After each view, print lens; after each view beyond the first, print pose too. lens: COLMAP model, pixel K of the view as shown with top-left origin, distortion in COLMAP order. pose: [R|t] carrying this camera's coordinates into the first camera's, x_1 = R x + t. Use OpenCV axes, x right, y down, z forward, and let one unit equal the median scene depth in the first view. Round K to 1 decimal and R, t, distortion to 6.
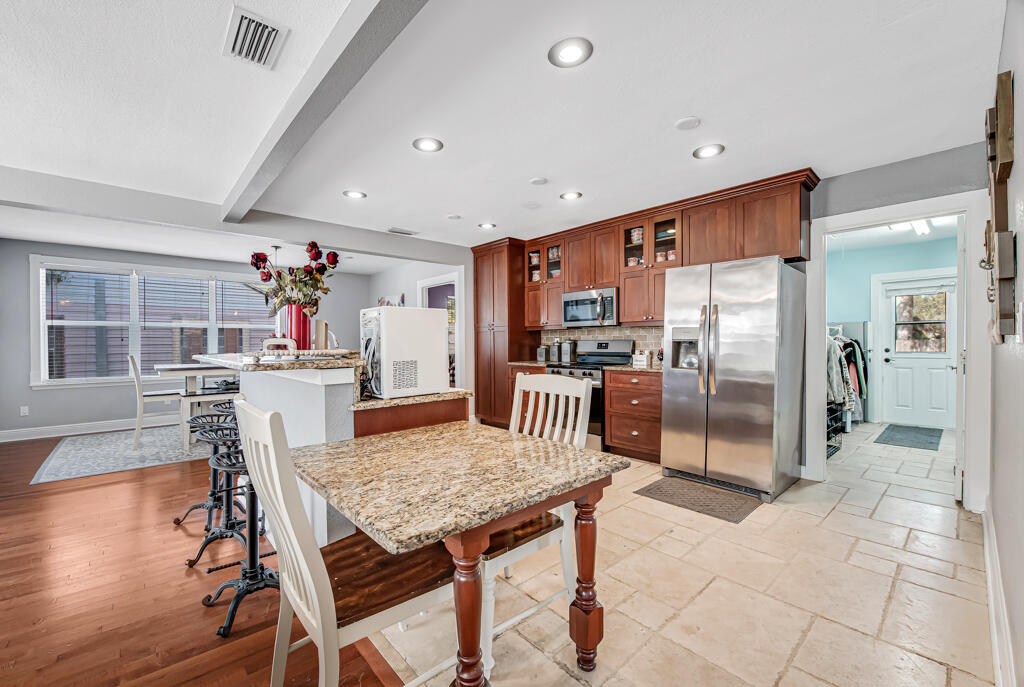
lens RADIAL K [[419.9, 0, 505.4], [0, 419.9, 341.7], [0, 0, 1]] dist [-0.018979, -0.000538]
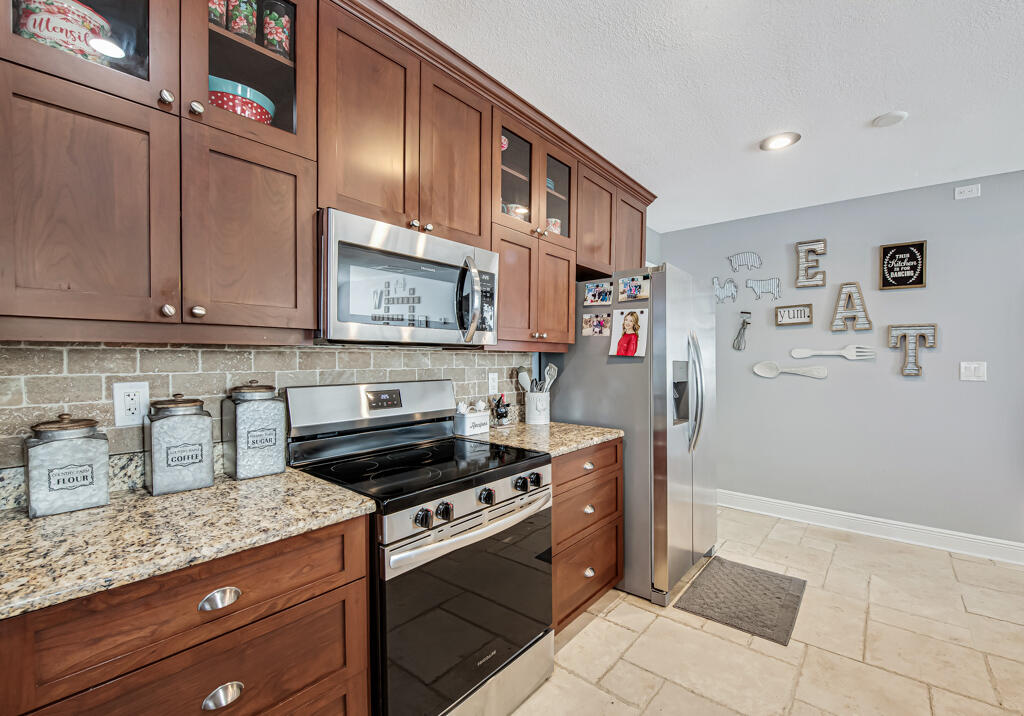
lens RADIAL K [[427.0, 0, 513.4], [0, 427.0, 362.8], [0, 0, 1]] dist [-0.024149, -0.001007]
pose [[-0.142418, -0.005947, 0.989789, -0.155916], [-0.001914, 0.999982, 0.005733, -0.025965], [-0.989805, -0.001078, -0.142427, 1.080473]]
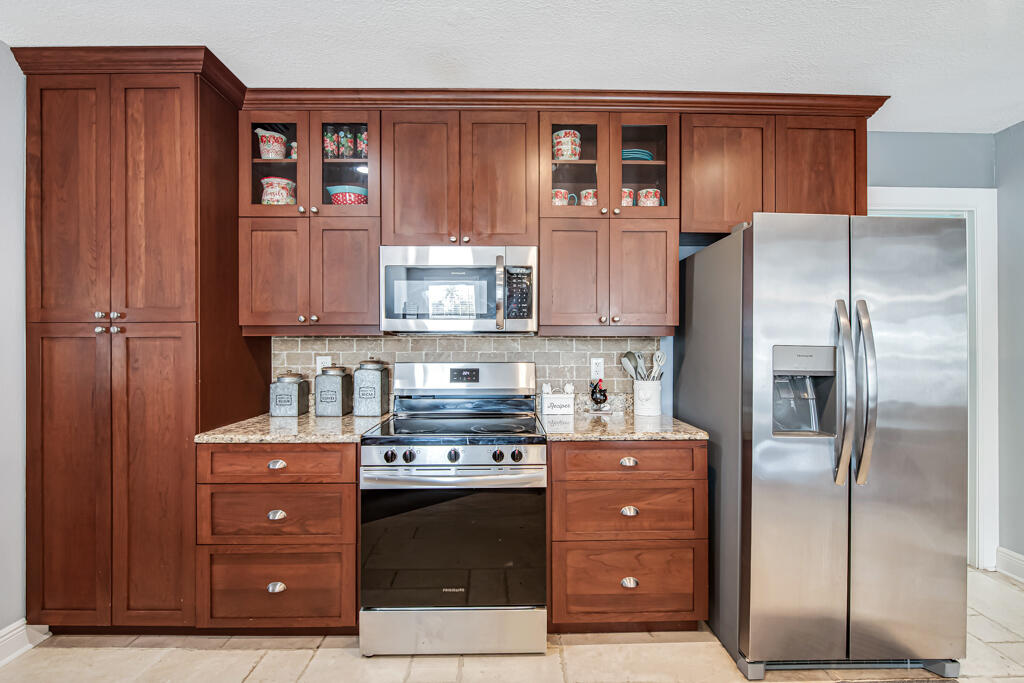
lens RADIAL K [[419.9, 0, 526.7], [0, 419.9, 347.5], [0, 0, 1]] dist [-0.018979, -0.000538]
pose [[0.645589, 0.000726, 0.763685, -0.085470], [-0.003707, 0.999991, 0.002182, -0.024247], [-0.763676, -0.004240, 0.645585, 0.747498]]
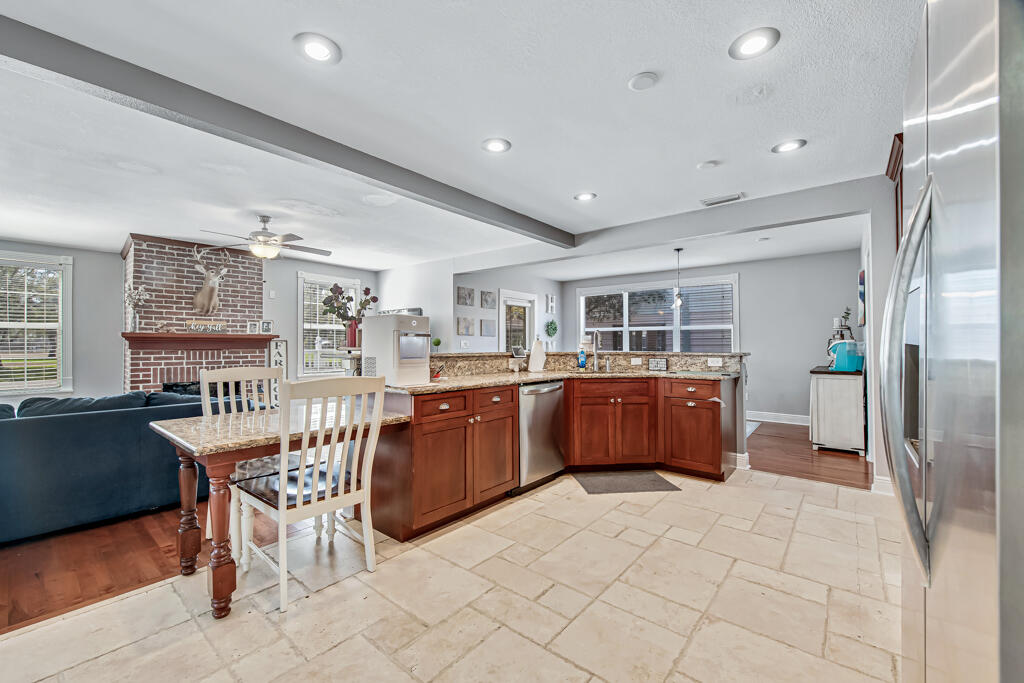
lens RADIAL K [[419.9, 0, 515.2], [0, 419.9, 345.5], [0, 0, 1]] dist [-0.018979, -0.000538]
pose [[0.167456, 0.006101, -0.985861, 0.521893], [0.000331, 0.999980, 0.006244, 0.003927], [0.985879, -0.001372, 0.167451, 0.561779]]
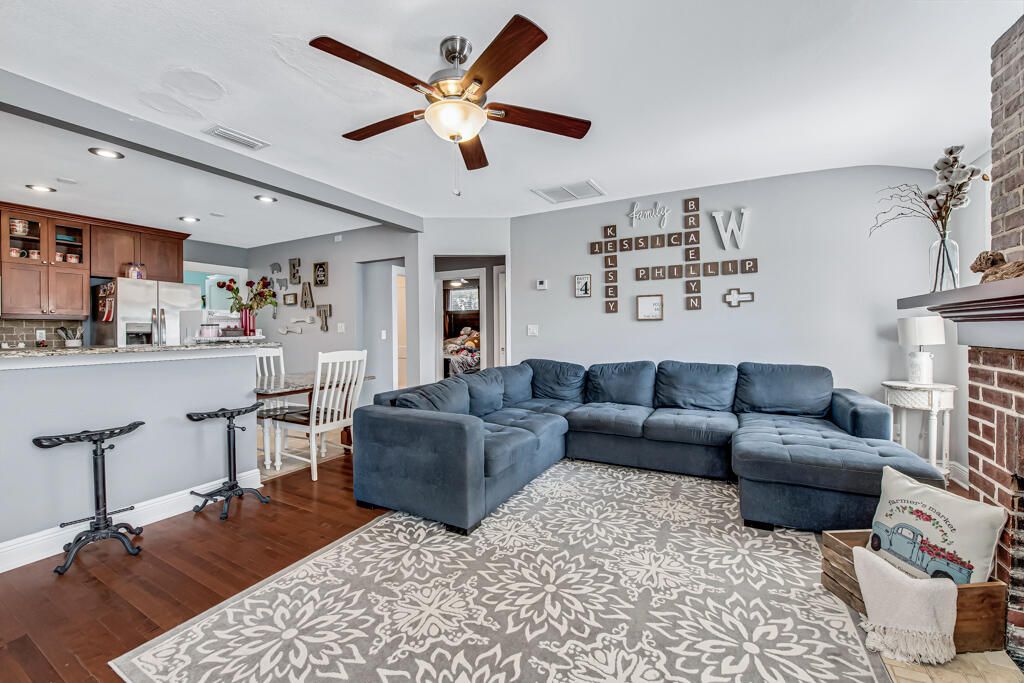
lens RADIAL K [[419.9, 0, 509.3], [0, 419.9, 336.4], [0, 0, 1]] dist [-0.018979, -0.000538]
pose [[-0.327318, -0.005786, 0.944896, -1.000325], [0.008556, 0.999922, 0.009086, 0.006747], [-0.944875, 0.011059, -0.327243, 0.233946]]
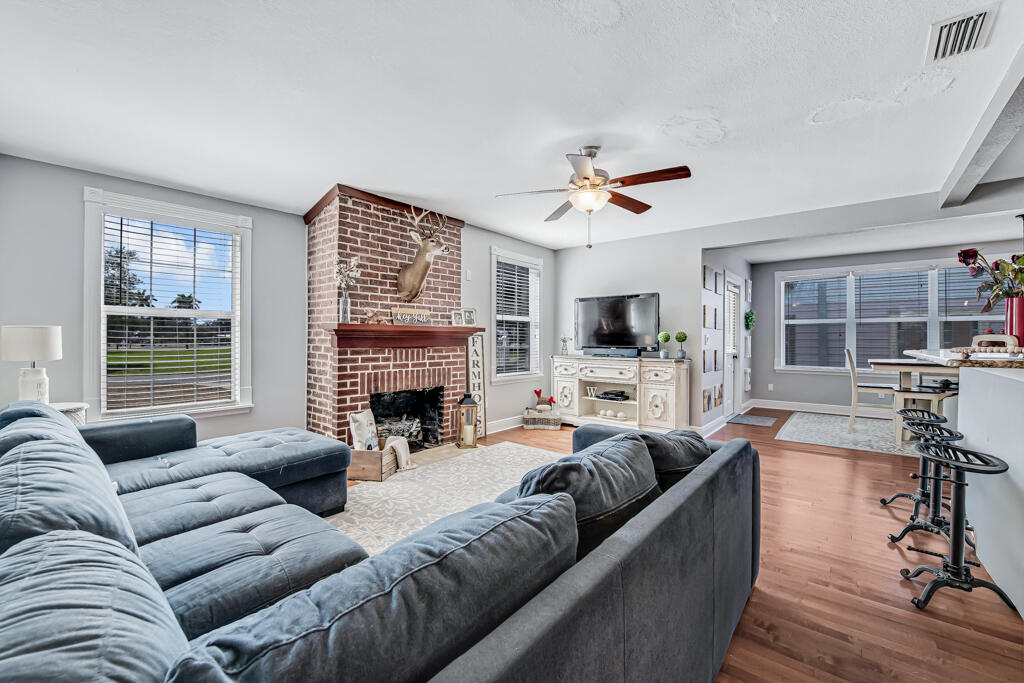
lens RADIAL K [[419.9, 0, 507.0], [0, 419.9, 341.2], [0, 0, 1]] dist [-0.018979, -0.000538]
pose [[0.144882, 0.012052, -0.989376, 0.080486], [-0.000349, 0.999926, 0.012130, -0.001396], [0.989449, -0.001412, 0.144875, -0.085678]]
